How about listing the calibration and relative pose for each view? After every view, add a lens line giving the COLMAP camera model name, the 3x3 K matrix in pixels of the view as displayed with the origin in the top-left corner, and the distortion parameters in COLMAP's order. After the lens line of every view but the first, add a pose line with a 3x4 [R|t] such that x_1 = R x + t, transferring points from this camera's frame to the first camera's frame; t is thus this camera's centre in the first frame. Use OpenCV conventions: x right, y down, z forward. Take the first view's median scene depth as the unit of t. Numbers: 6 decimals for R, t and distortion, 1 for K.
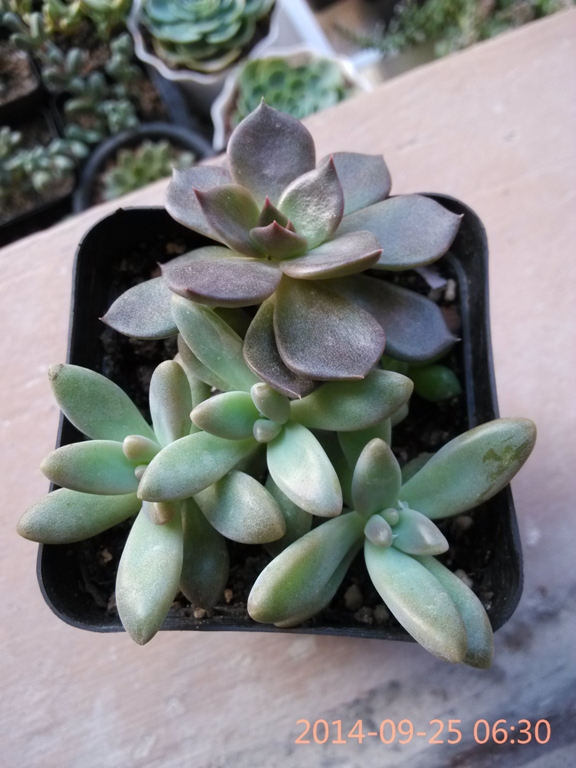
lens RADIAL K [[628.2, 0, 282.1], [0, 628.2, 386.0], [0, 0, 1]] dist [0.014305, -0.075760]
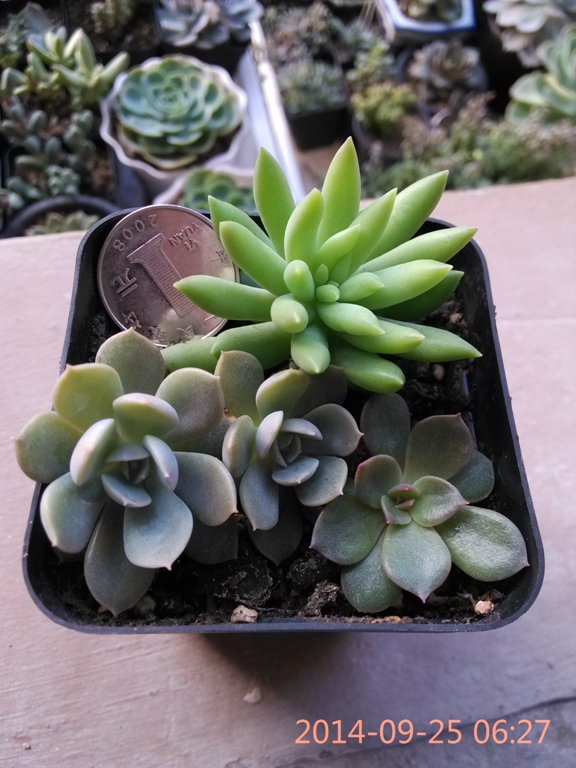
lens RADIAL K [[623.4, 0, 285.8], [0, 623.4, 386.0], [0, 0, 1]] dist [0.021699, -0.082255]
pose [[0.964915, 0.255317, 0.061254, 0.114589], [-0.240774, 0.953477, -0.181409, -0.014868], [-0.104721, 0.160296, 0.981498, 0.015338]]
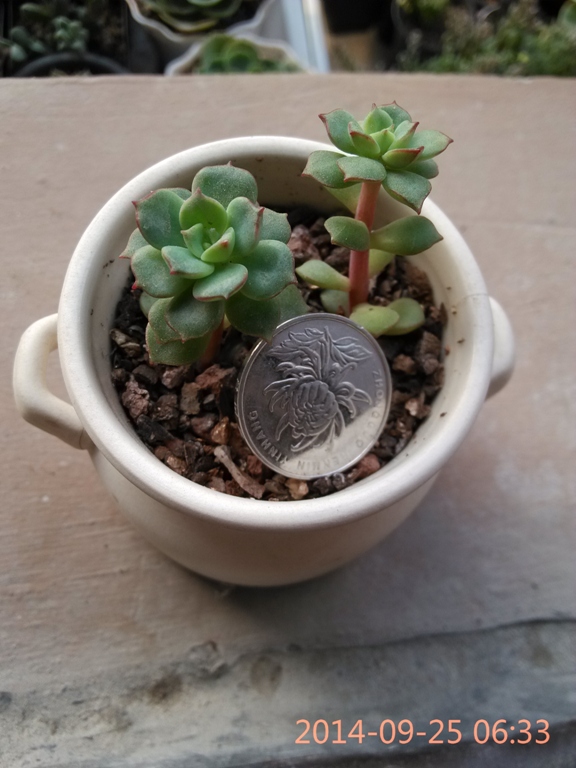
lens RADIAL K [[623.4, 0, 284.2], [0, 623.4, 388.8], [0, 0, 1]] dist [0.021699, -0.082255]
pose [[0.935237, 0.338557, 0.103493, 0.121994], [-0.336037, 0.940937, -0.041421, -0.003996], [-0.111404, 0.003961, 0.993767, 0.048974]]
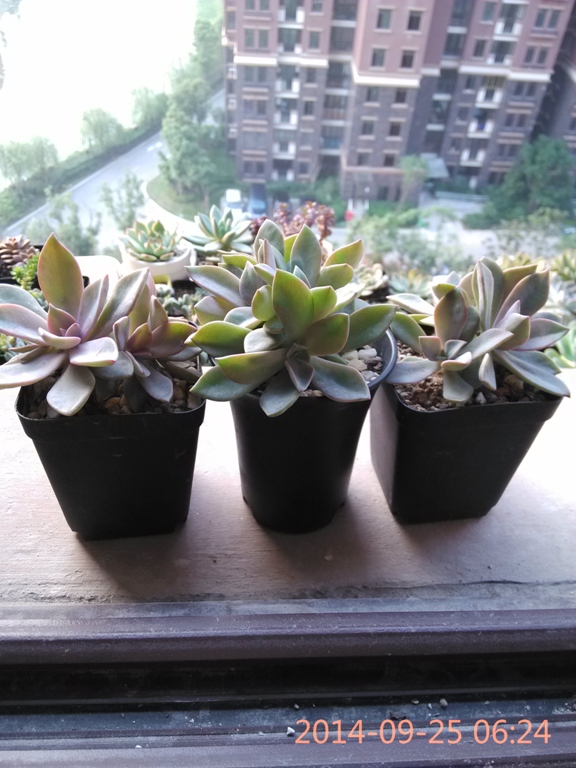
lens RADIAL K [[608.8, 0, 282.1], [0, 608.8, 396.8], [0, 0, 1]] dist [0.002791, -0.030230]
pose [[0.927388, 0.331656, -0.173077, 0.175545], [-0.372321, 0.773181, -0.513389, 0.338185], [-0.036449, 0.540551, 0.840521, -0.282872]]
